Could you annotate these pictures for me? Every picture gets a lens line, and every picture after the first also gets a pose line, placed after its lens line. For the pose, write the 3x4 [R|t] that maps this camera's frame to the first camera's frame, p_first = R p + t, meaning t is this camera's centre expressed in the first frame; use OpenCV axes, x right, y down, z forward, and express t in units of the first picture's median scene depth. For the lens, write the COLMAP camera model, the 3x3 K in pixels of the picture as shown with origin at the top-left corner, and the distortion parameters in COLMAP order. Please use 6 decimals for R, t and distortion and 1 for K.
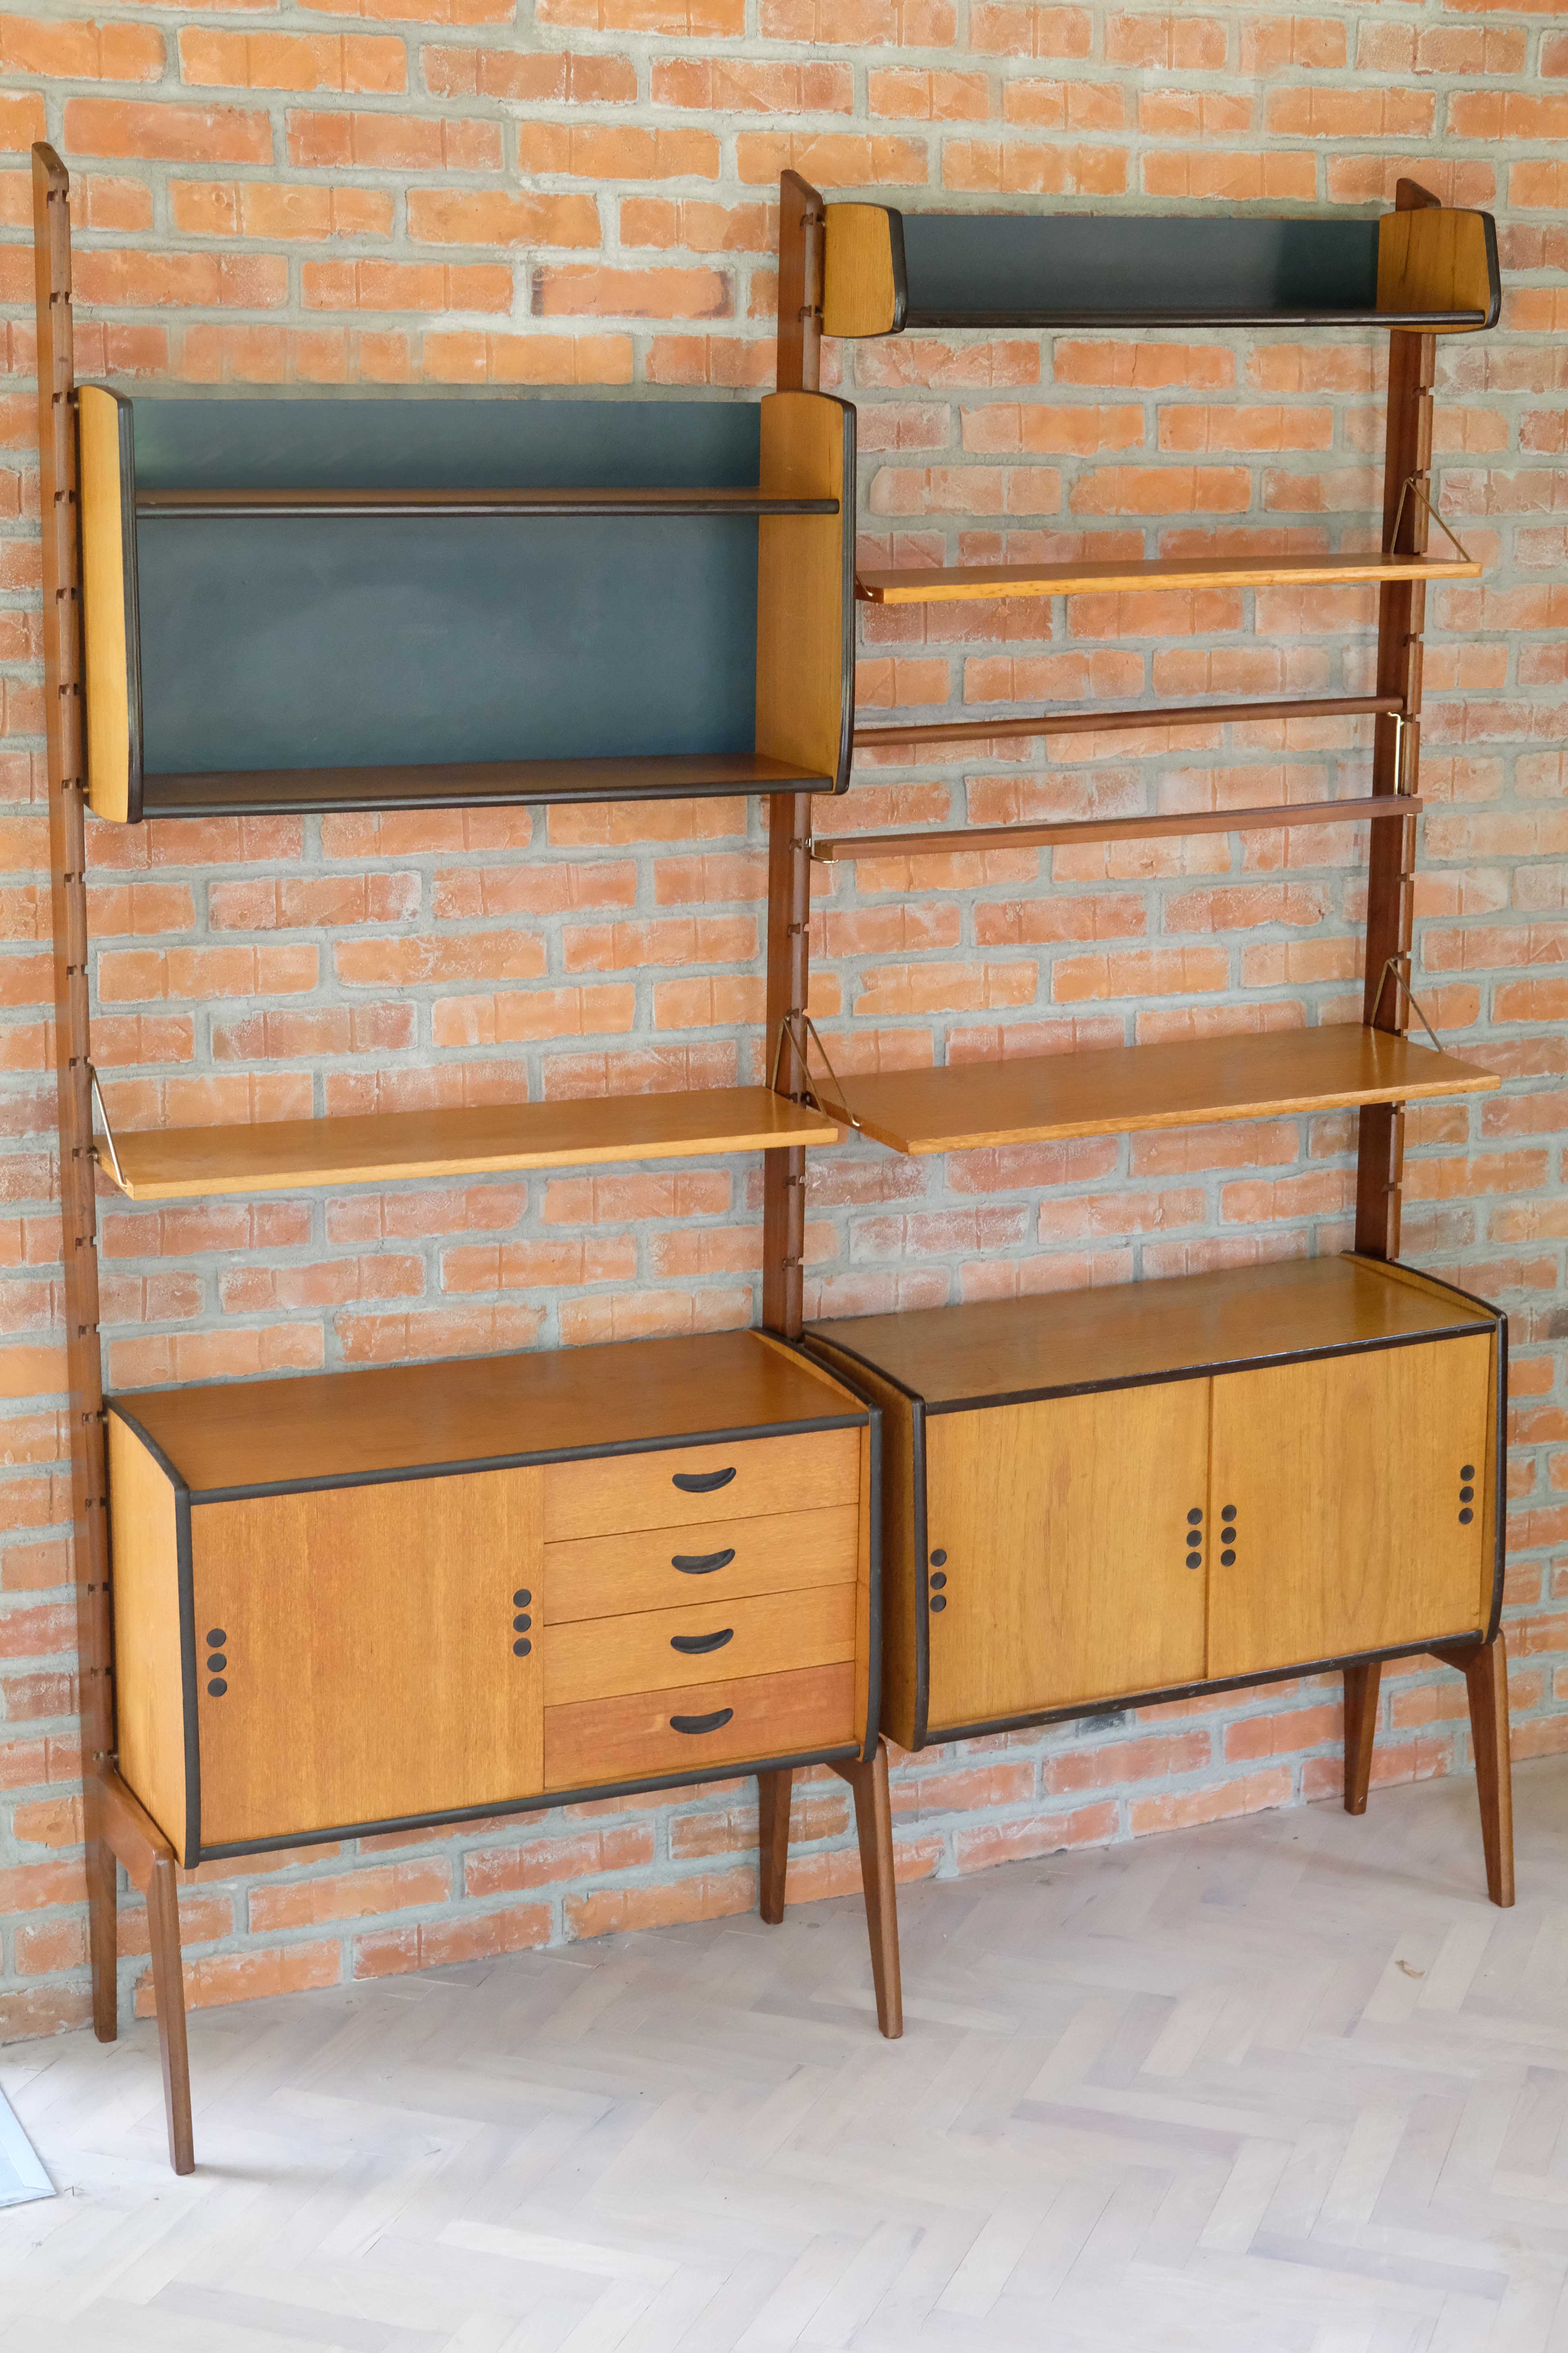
lens RADIAL K [[3787.6, 0, 816.8], [0, 3787.6, 1130.7], [0, 0, 1]] dist [-0.042301, 0.627280]
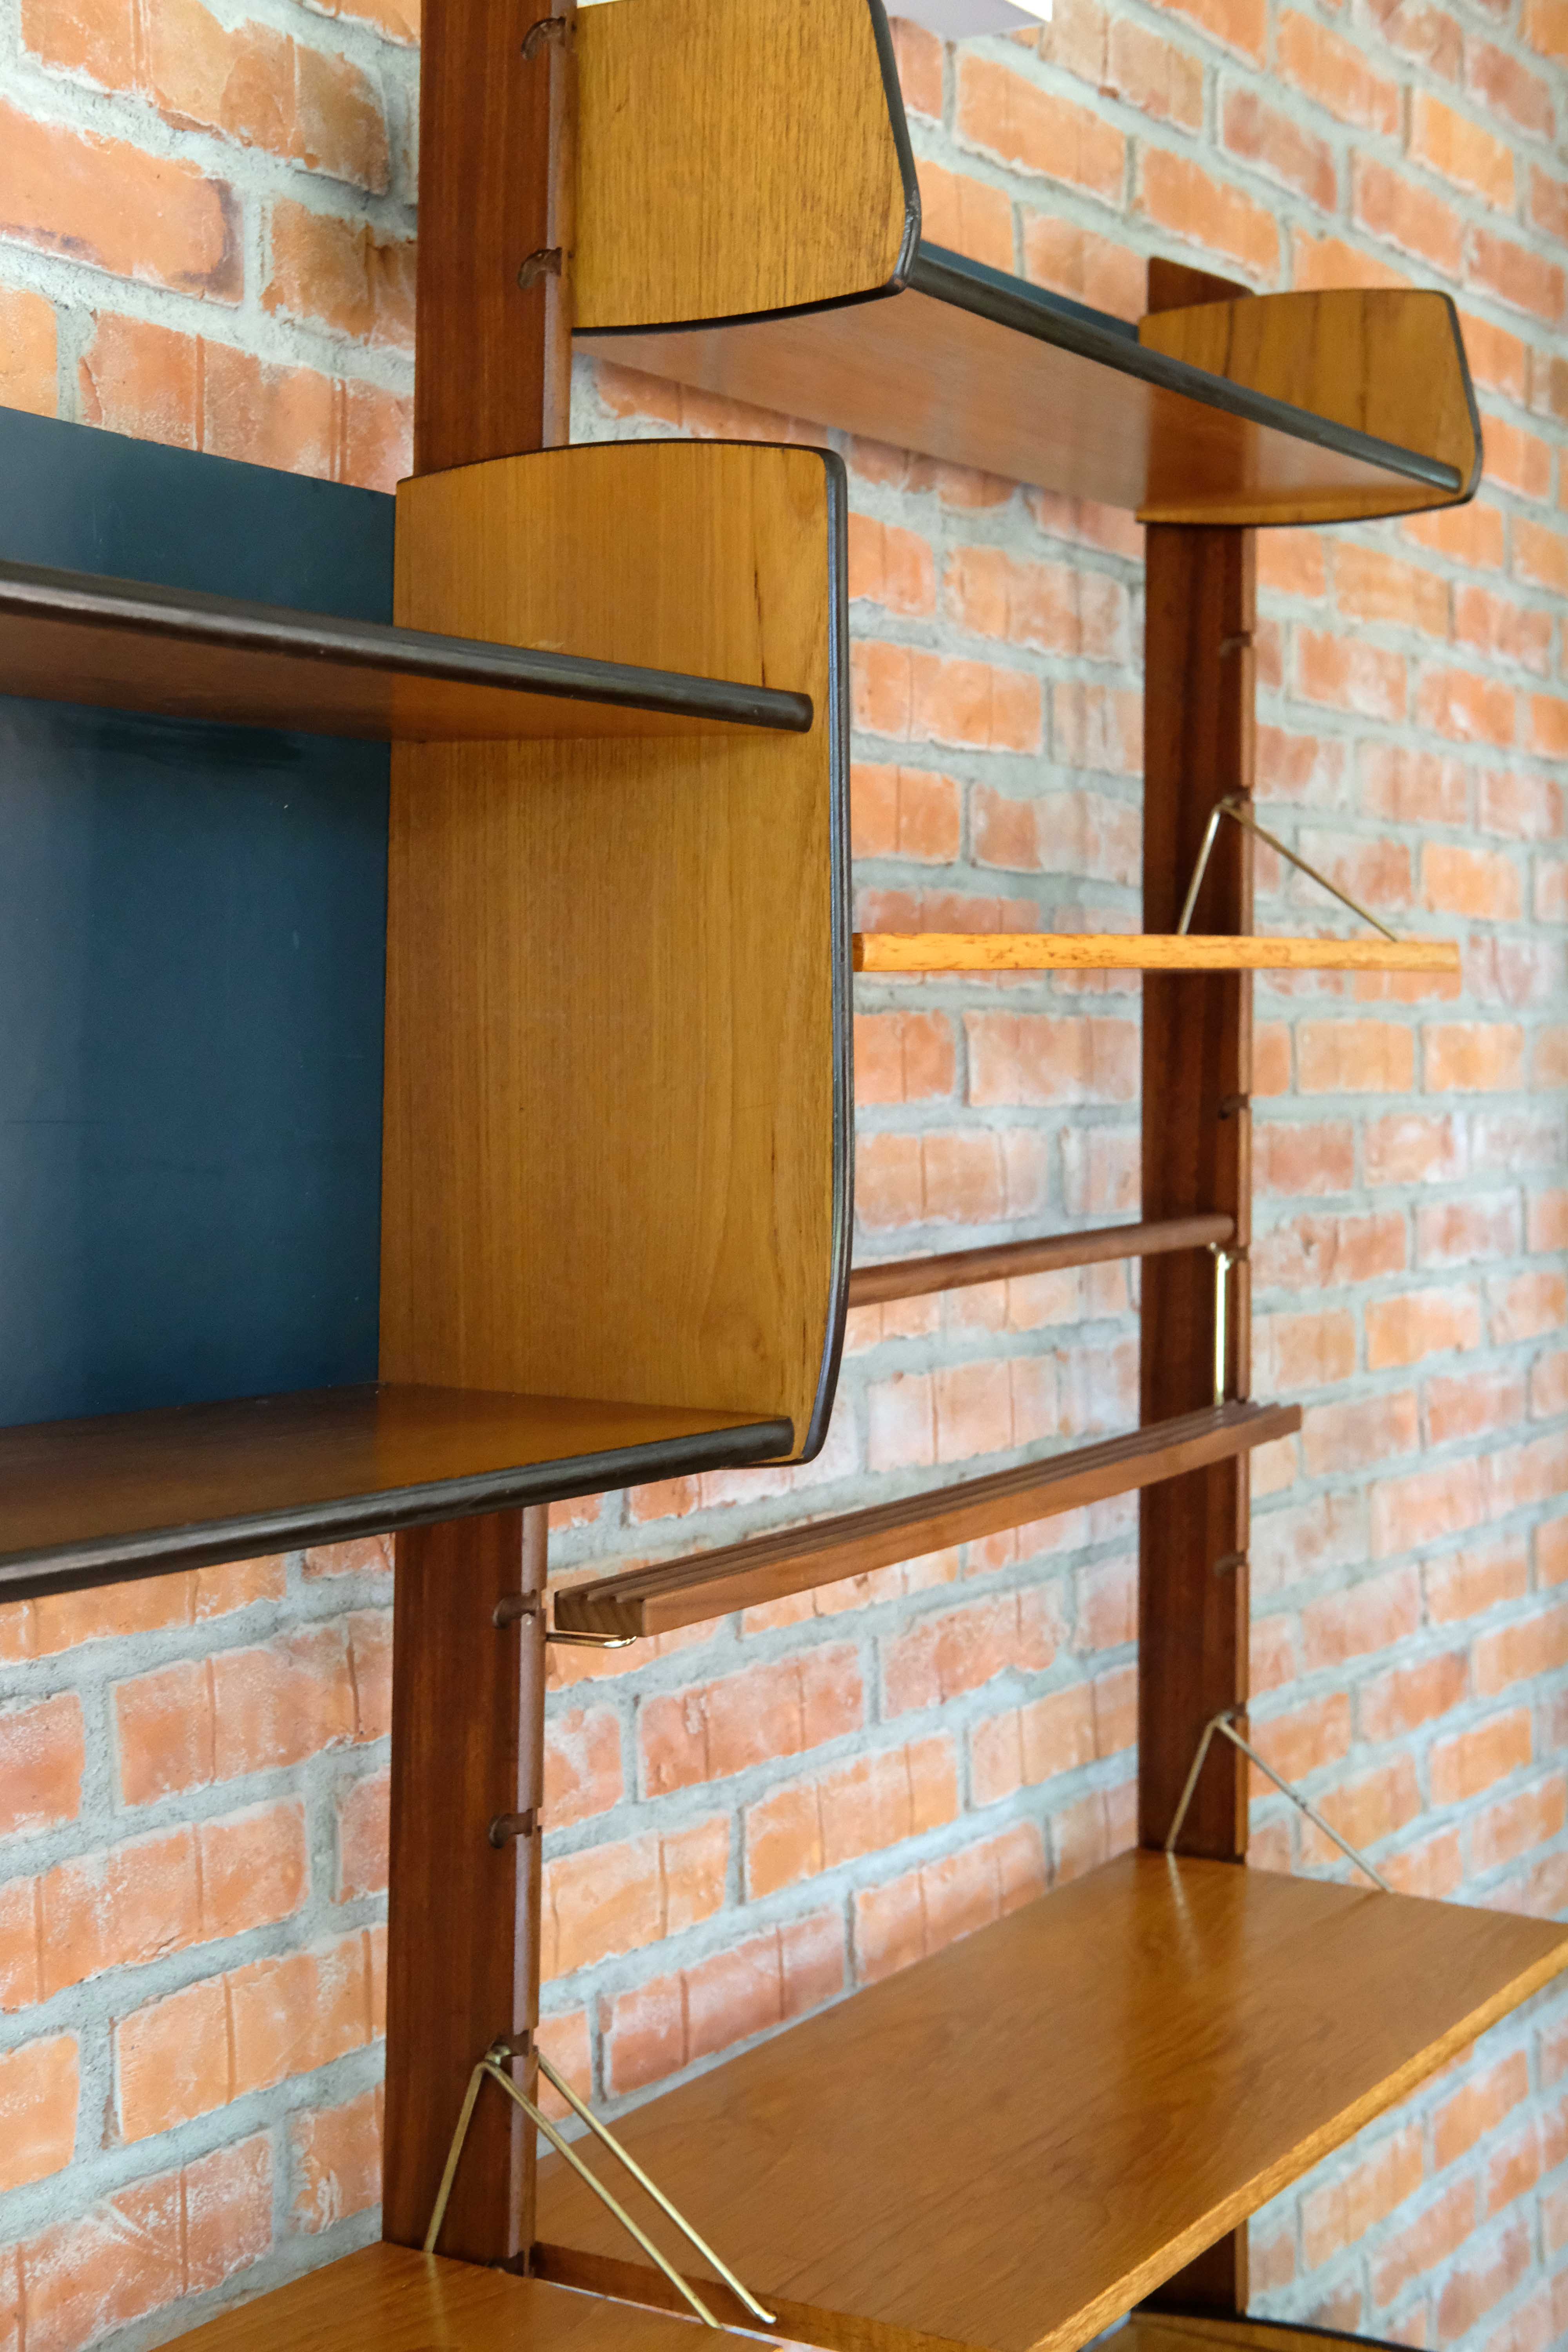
lens RADIAL K [[3616.2, 0, 789.0], [0, 3616.2, 1128.6], [0, 0, 1]] dist [-0.073443, 0.856606]
pose [[0.822188, -0.018745, 0.568907, -0.192384], [0.116367, 0.983885, -0.135756, -0.070392], [-0.557194, 0.177819, 0.811120, 0.671878]]
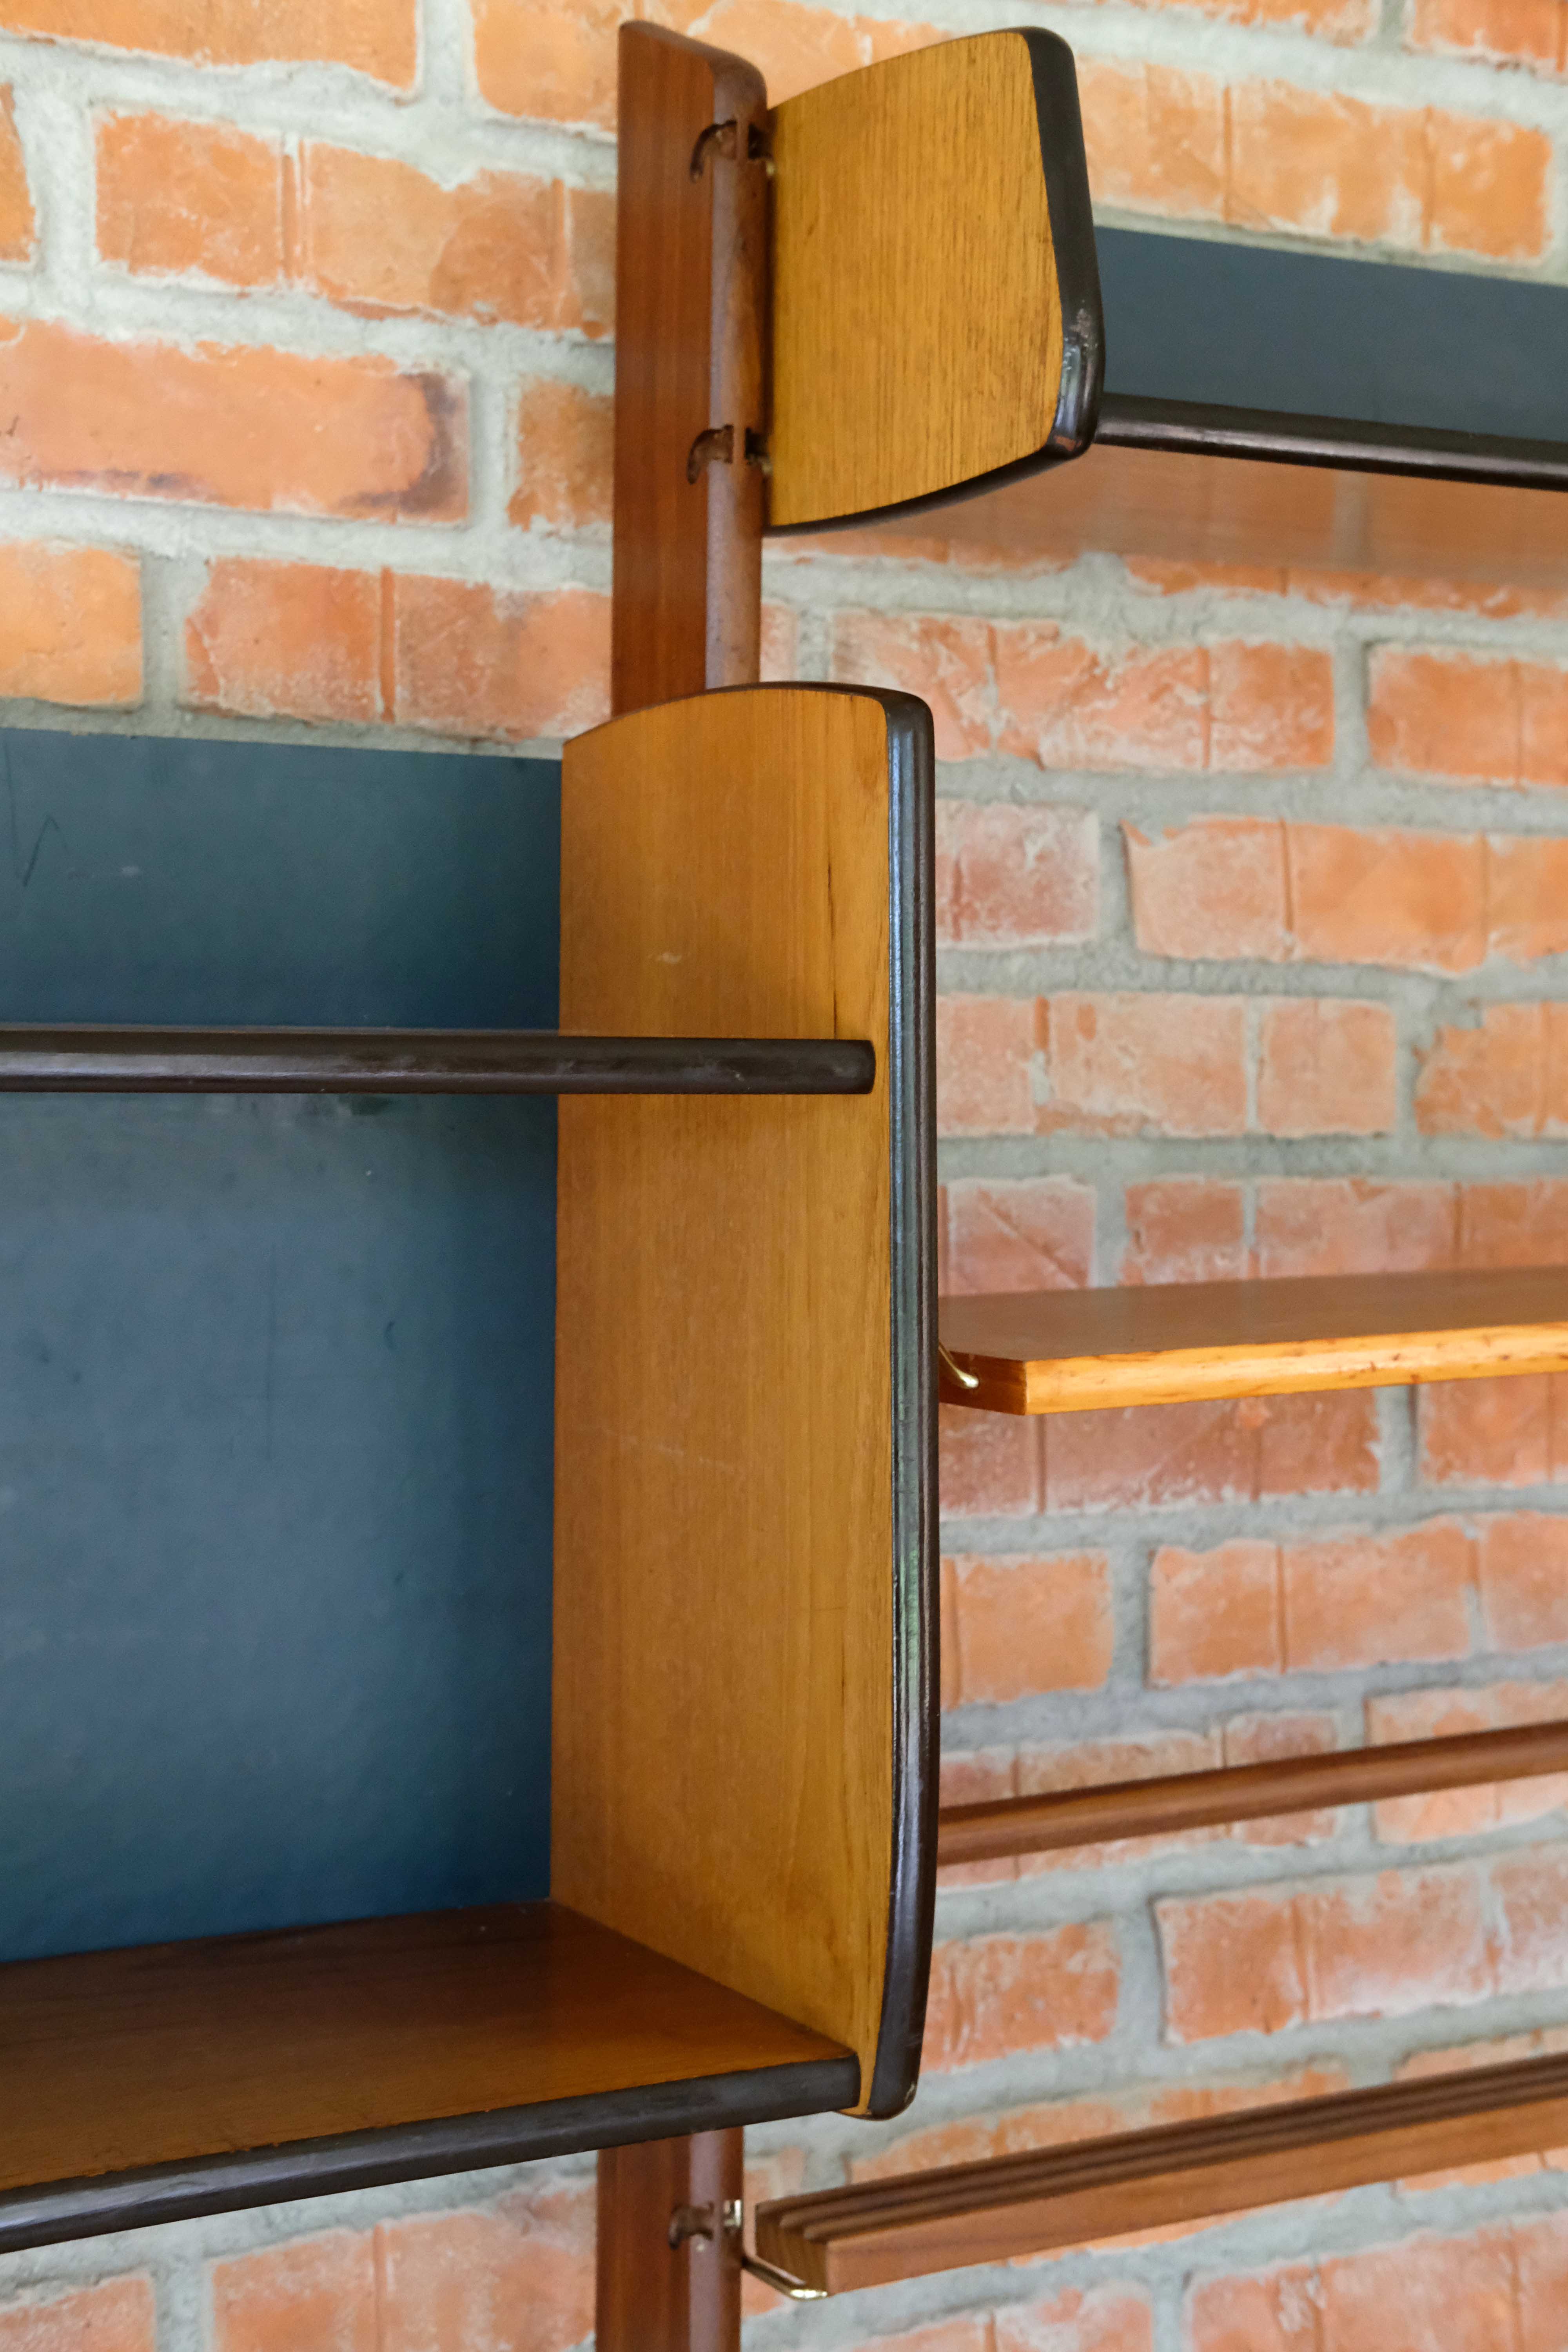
lens RADIAL K [[3778.4, 0, 806.8], [0, 3778.4, 1158.0], [0, 0, 1]] dist [-0.048659, 1.174134]
pose [[0.995738, -0.008875, 0.091797, -0.023103], [0.025544, 0.982957, -0.182050, -0.102829], [-0.088617, 0.183619, 0.978995, 0.692921]]
